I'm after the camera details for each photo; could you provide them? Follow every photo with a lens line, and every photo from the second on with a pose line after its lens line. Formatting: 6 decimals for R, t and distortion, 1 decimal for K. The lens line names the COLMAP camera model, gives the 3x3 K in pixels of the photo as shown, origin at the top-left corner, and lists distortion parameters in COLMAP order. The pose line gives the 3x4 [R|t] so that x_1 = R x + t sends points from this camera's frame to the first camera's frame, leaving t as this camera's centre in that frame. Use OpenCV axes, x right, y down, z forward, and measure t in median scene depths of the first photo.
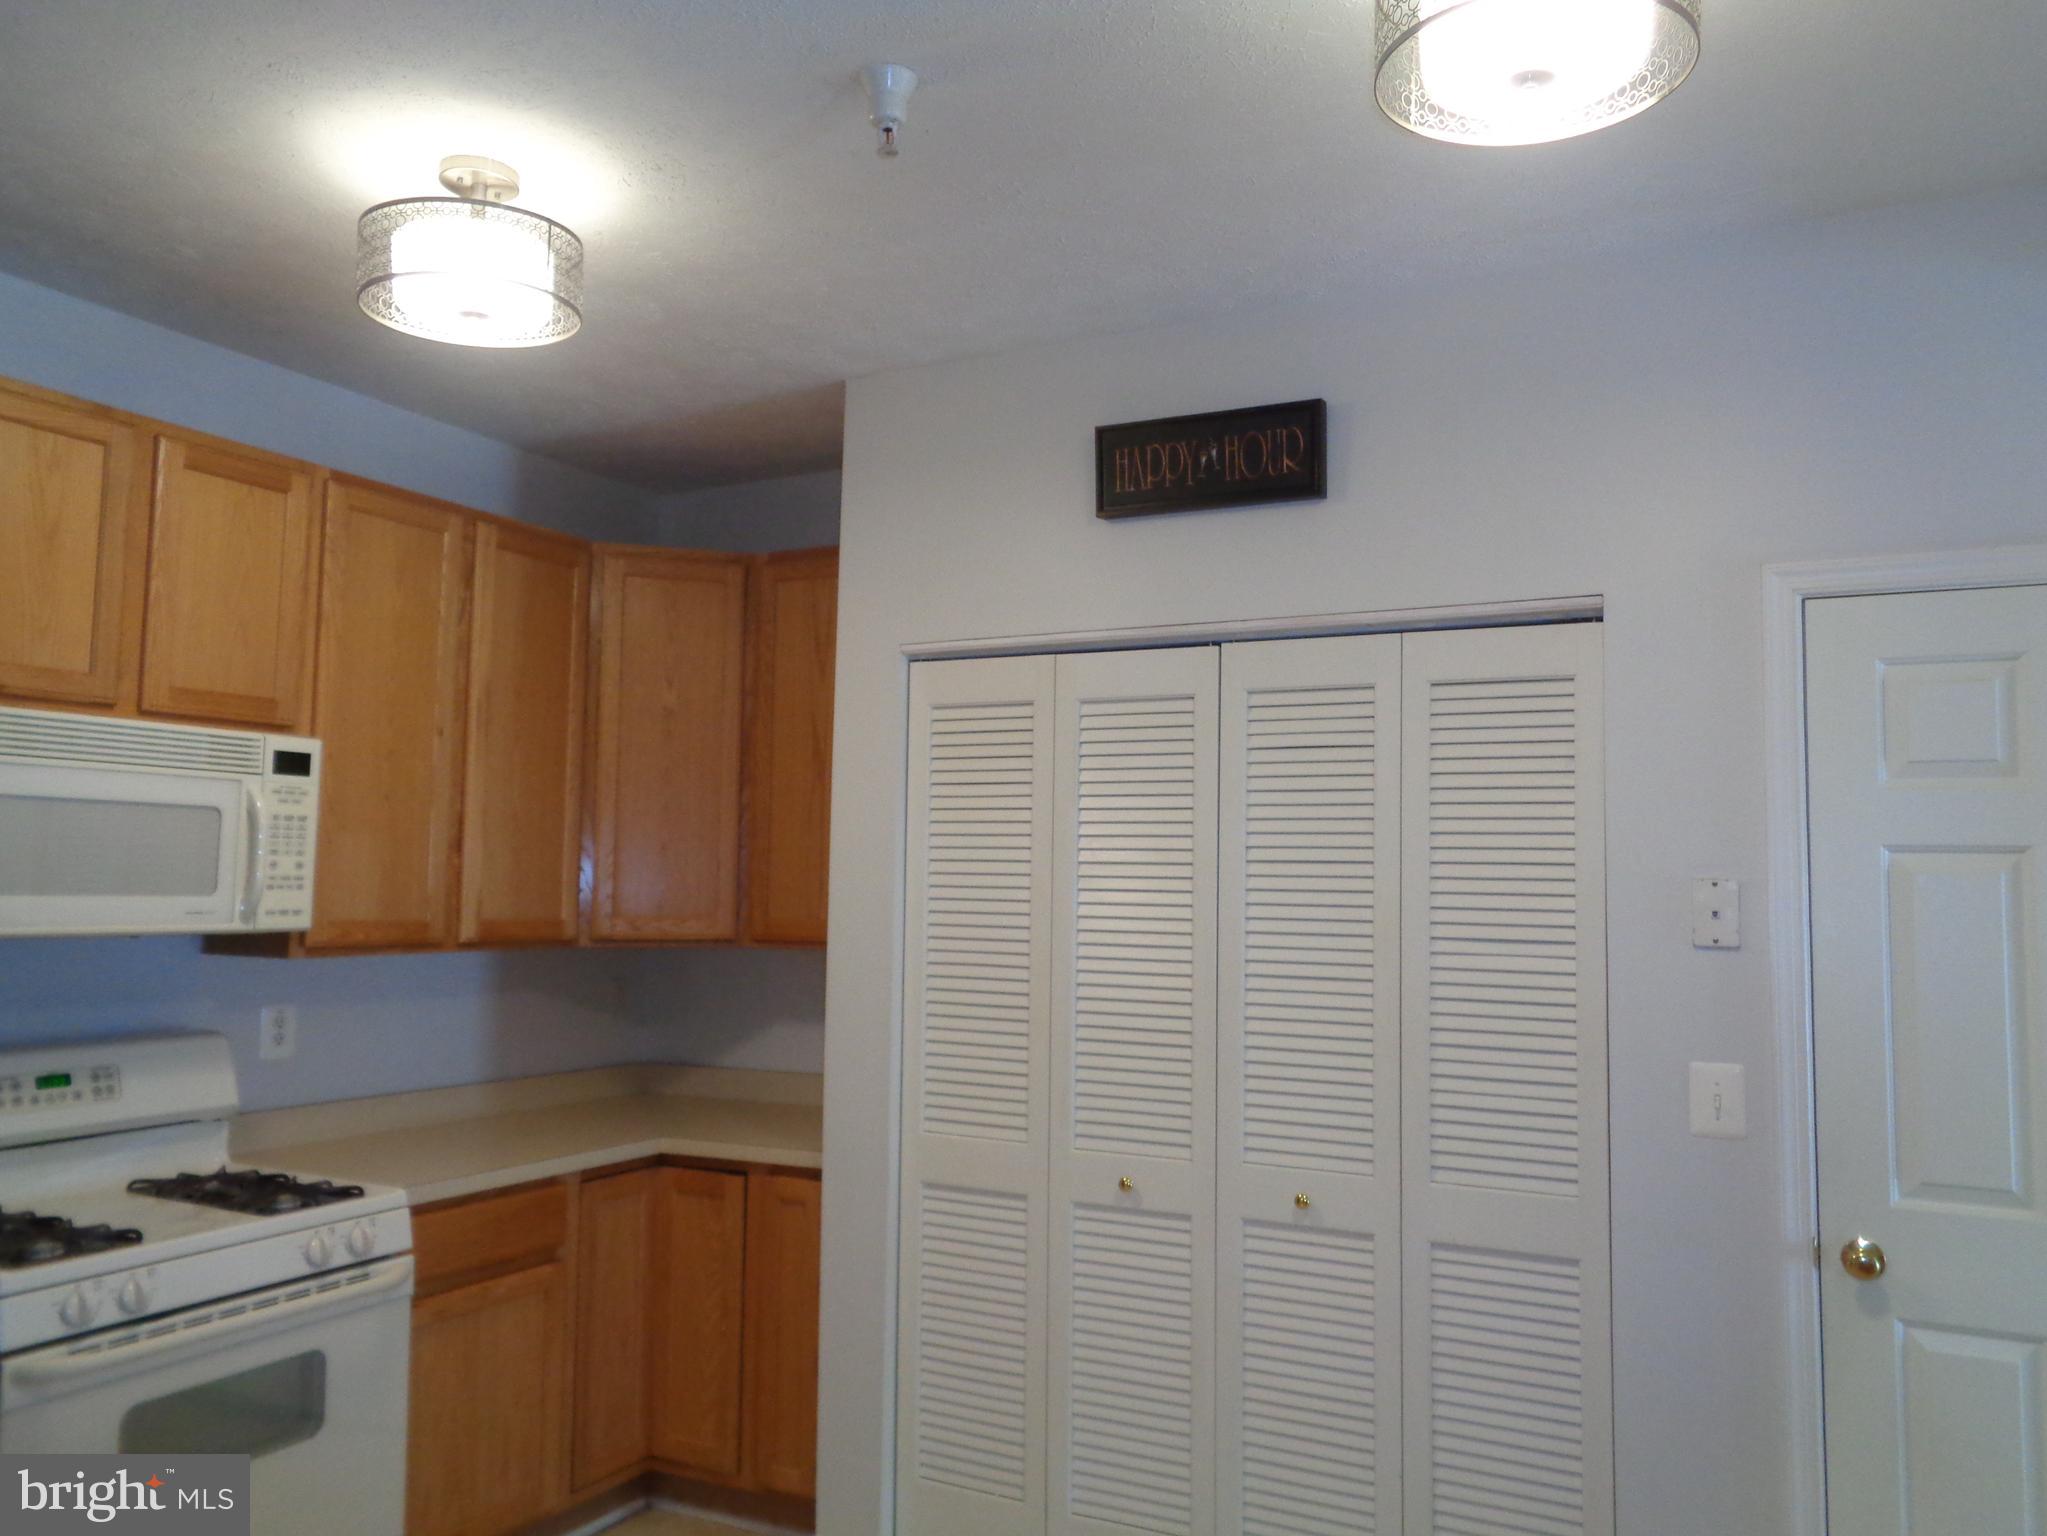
lens RADIAL K [[1547.9, 0, 1025.9], [0, 1547.9, 764.9], [0, 0, 1]] dist [0.006319, 0.001824]
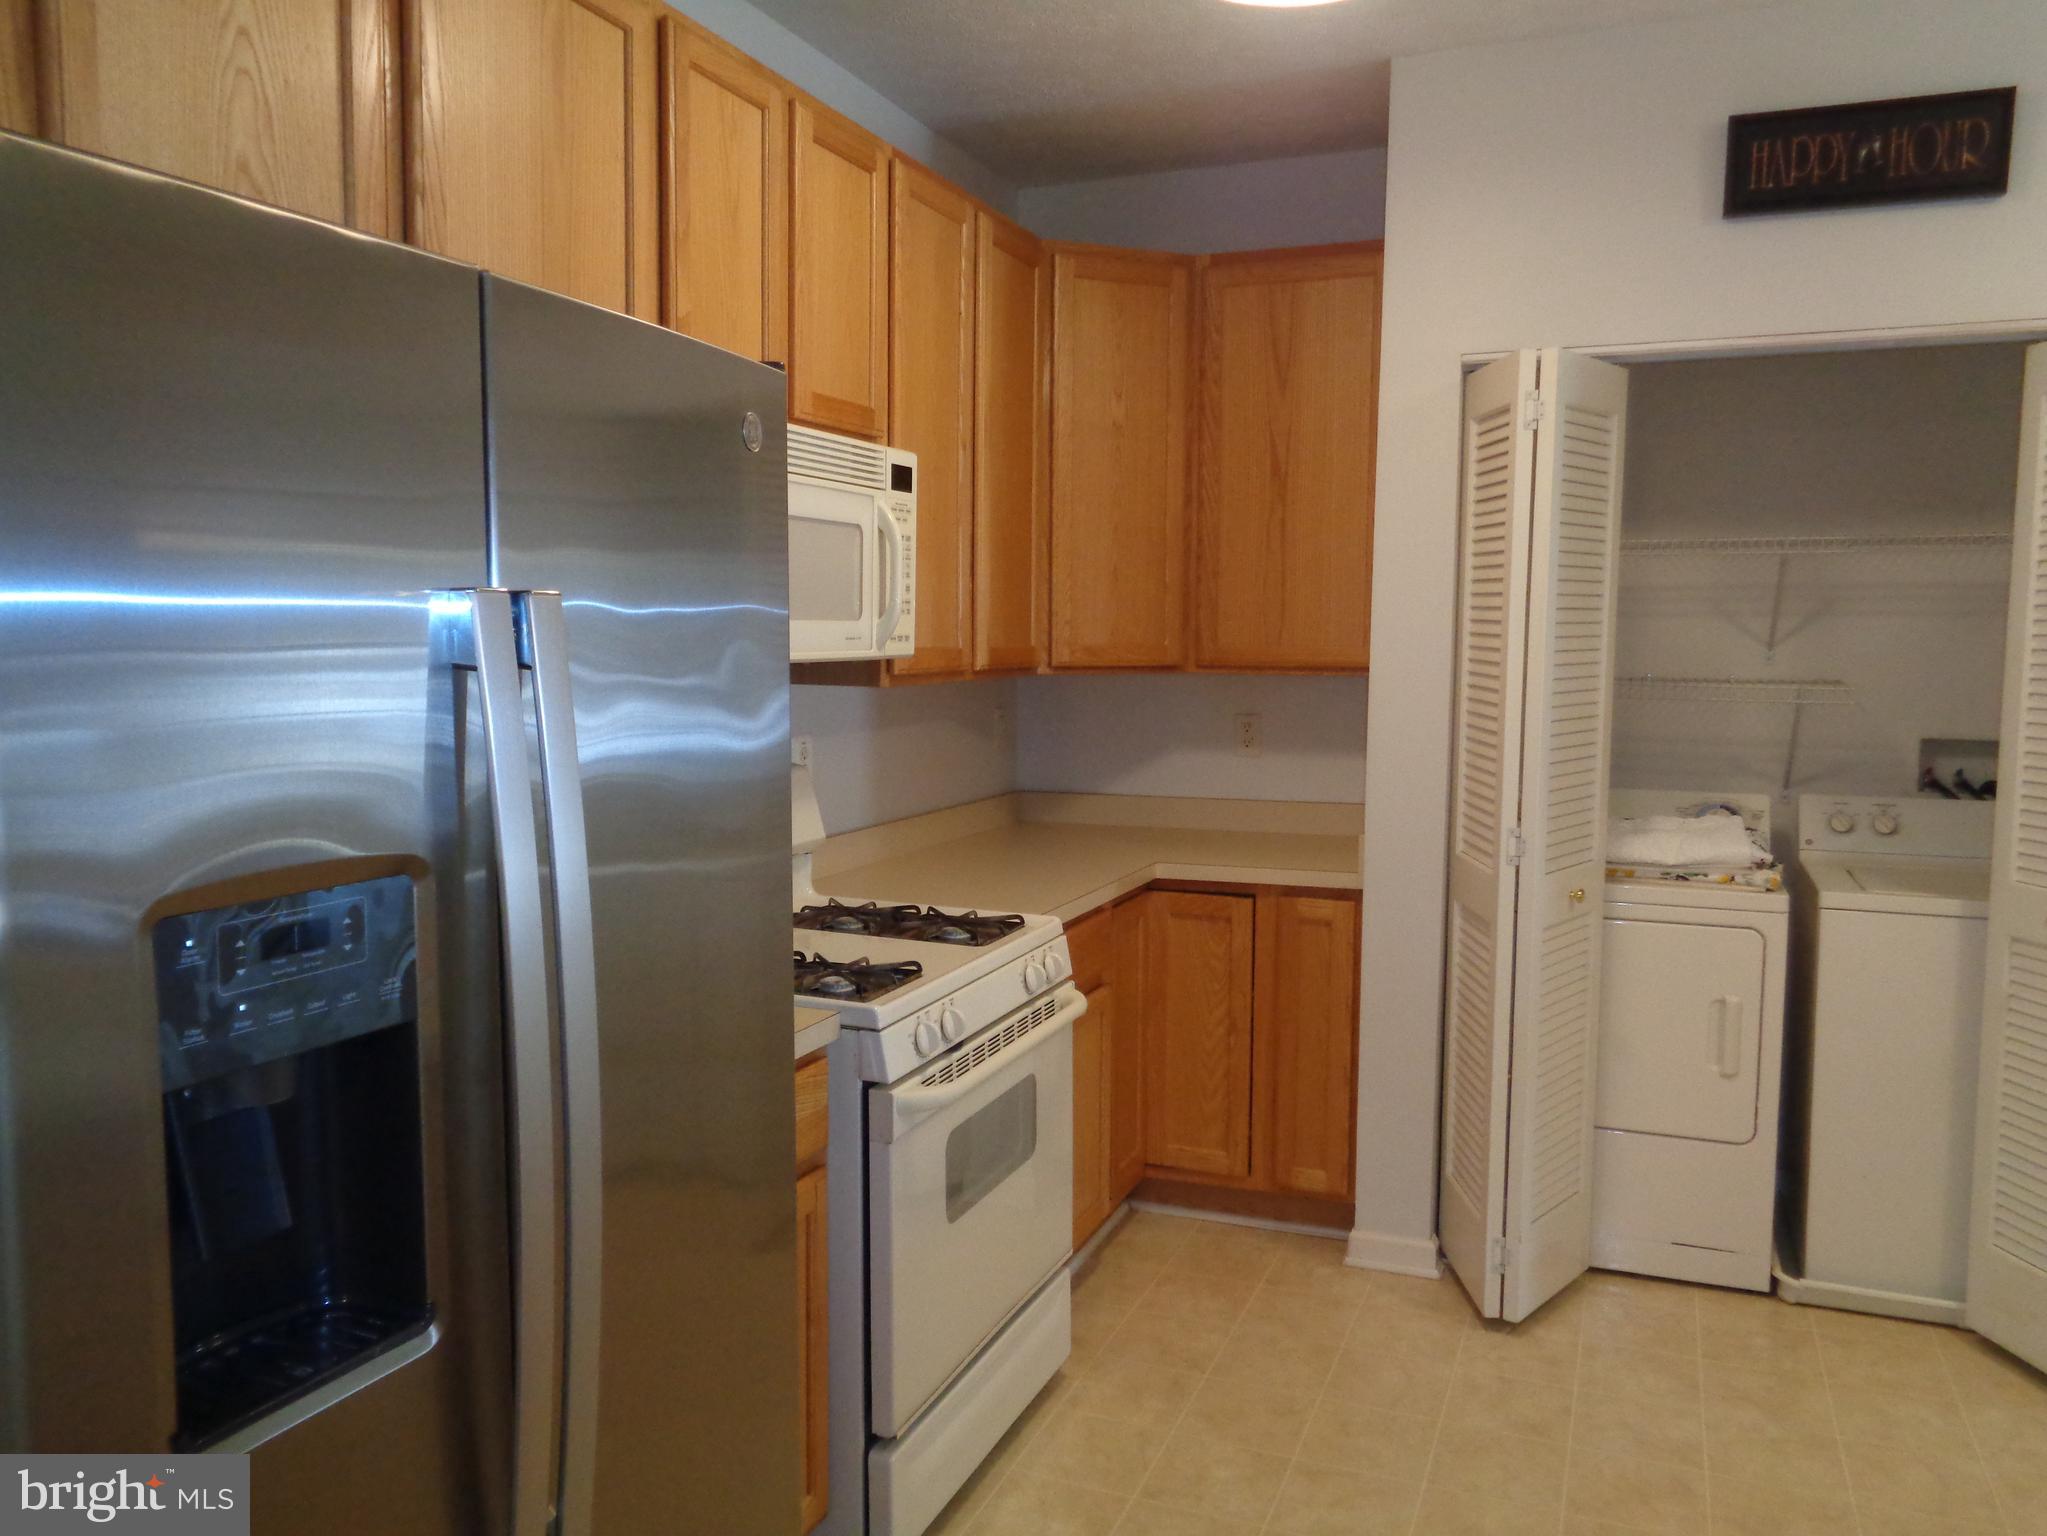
lens RADIAL K [[1547.9, 0, 1023.1], [0, 1547.9, 769.7], [0, 0, 1]] dist [0.006319, 0.001824]
pose [[0.994658, -0.018793, 0.101496, -0.497937], [0.001155, 0.985251, 0.171110, 0.012423], [-0.103215, -0.170079, 0.980010, 0.051884]]
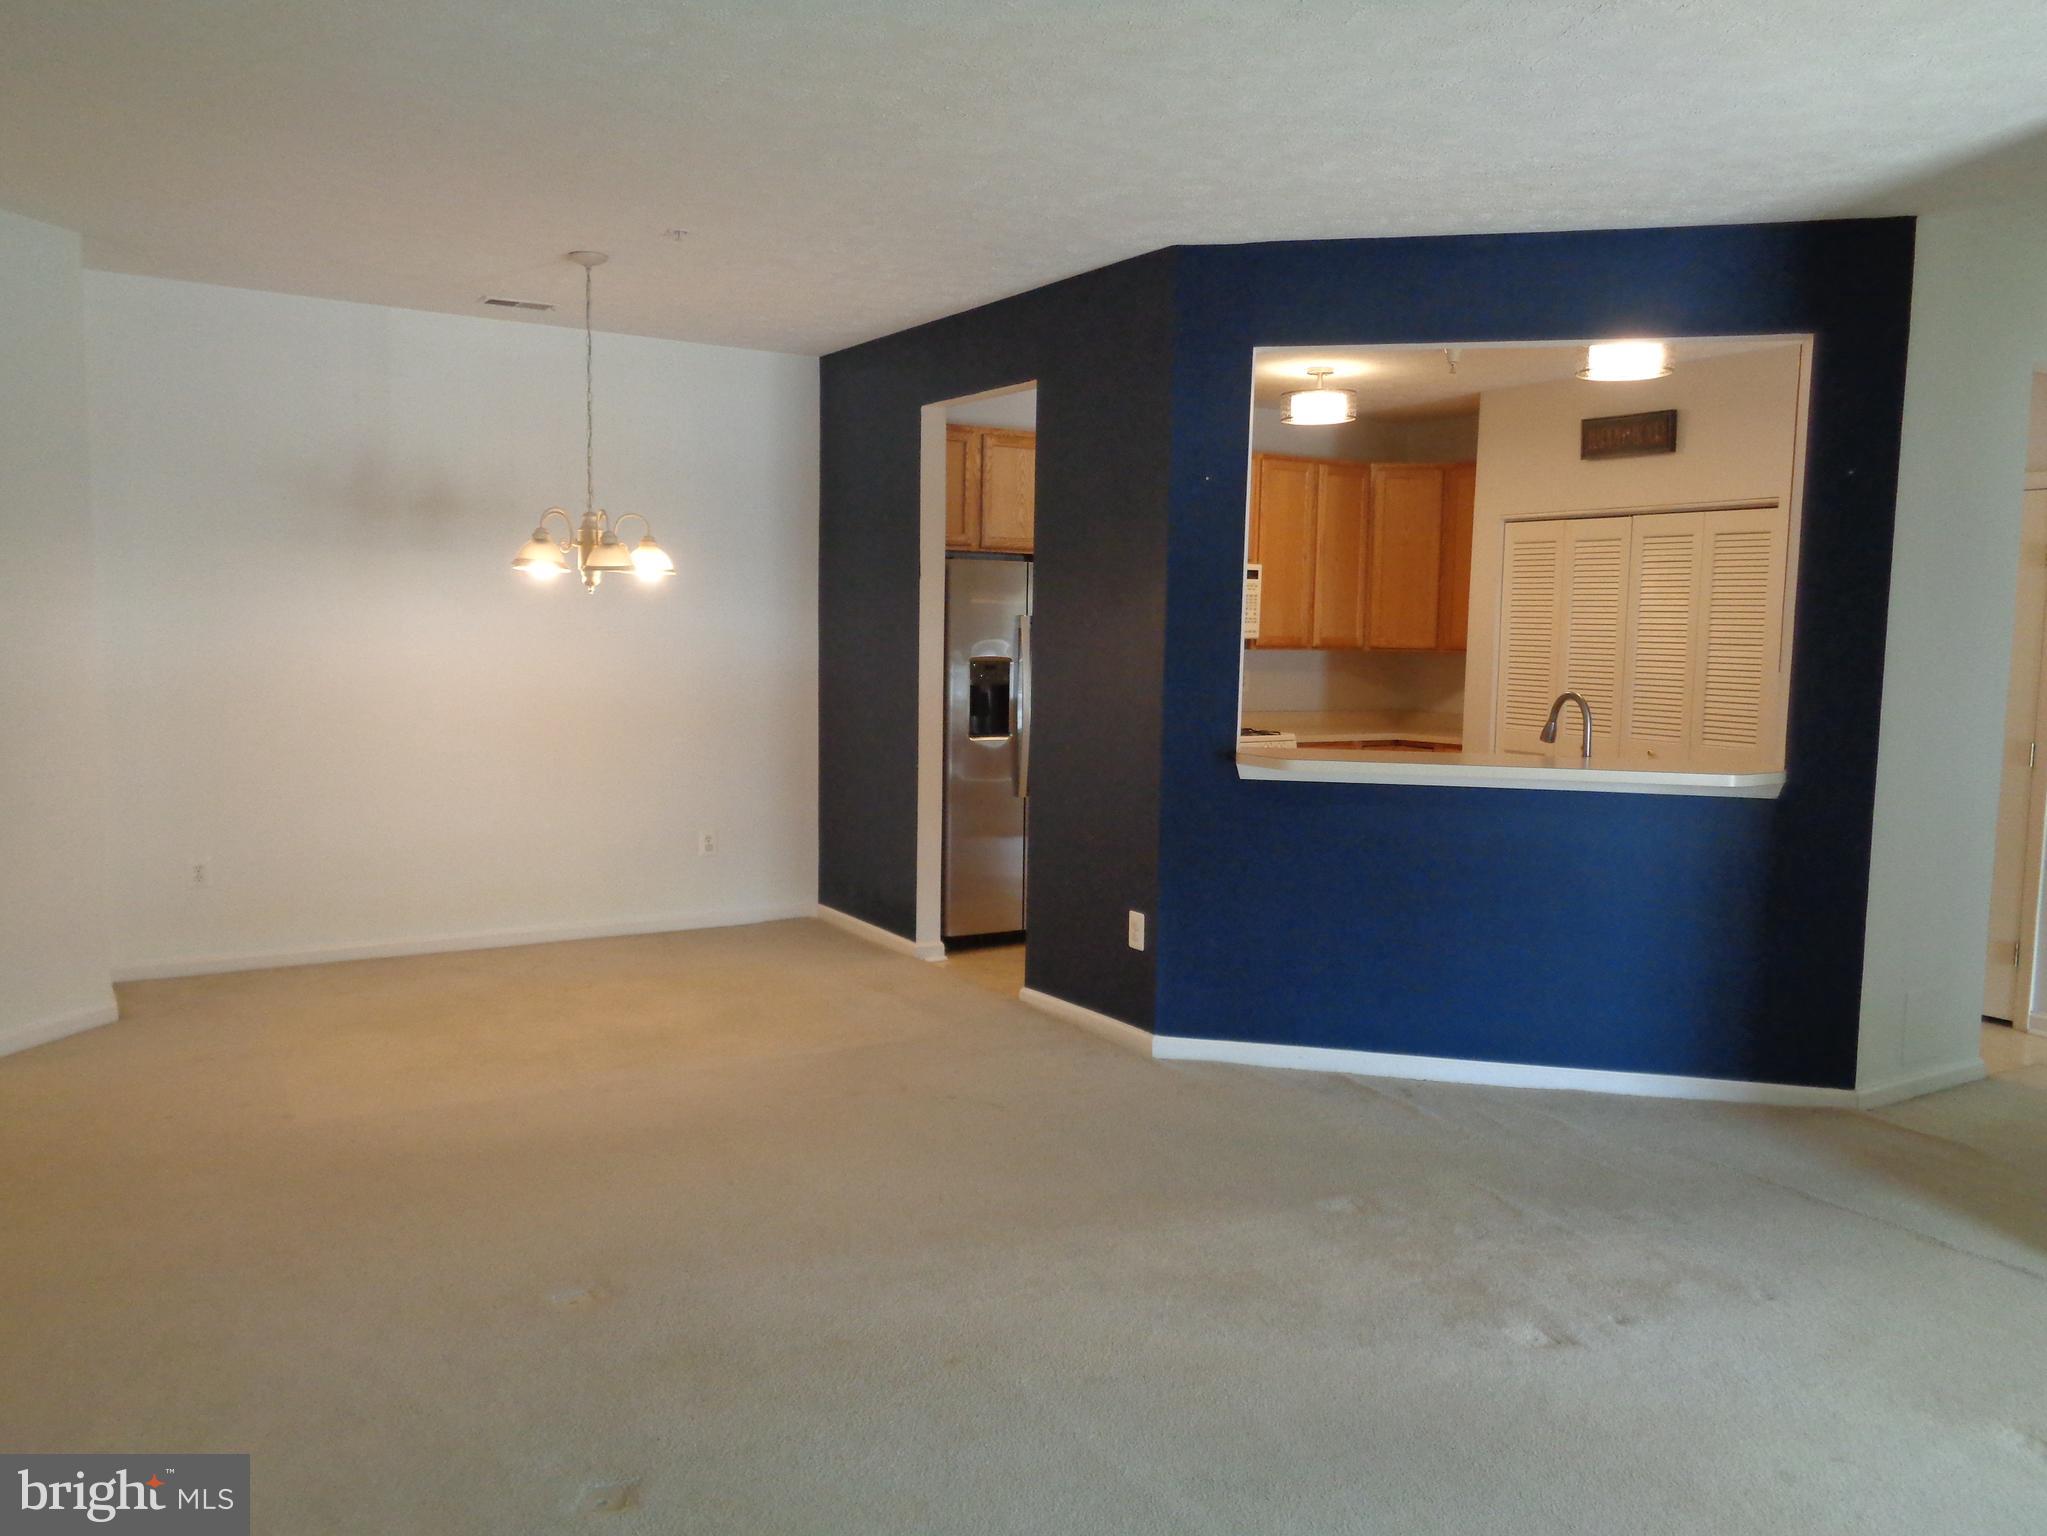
lens RADIAL K [[1547.9, 0, 1025.9], [0, 1547.9, 757.3], [0, 0, 1]] dist [0.006319, 0.001824]
pose [[0.864835, 0.045455, -0.499995, 0.511155], [0.031685, 0.988966, 0.144713, -0.085275], [0.501056, -0.140995, 0.853852, -1.449975]]
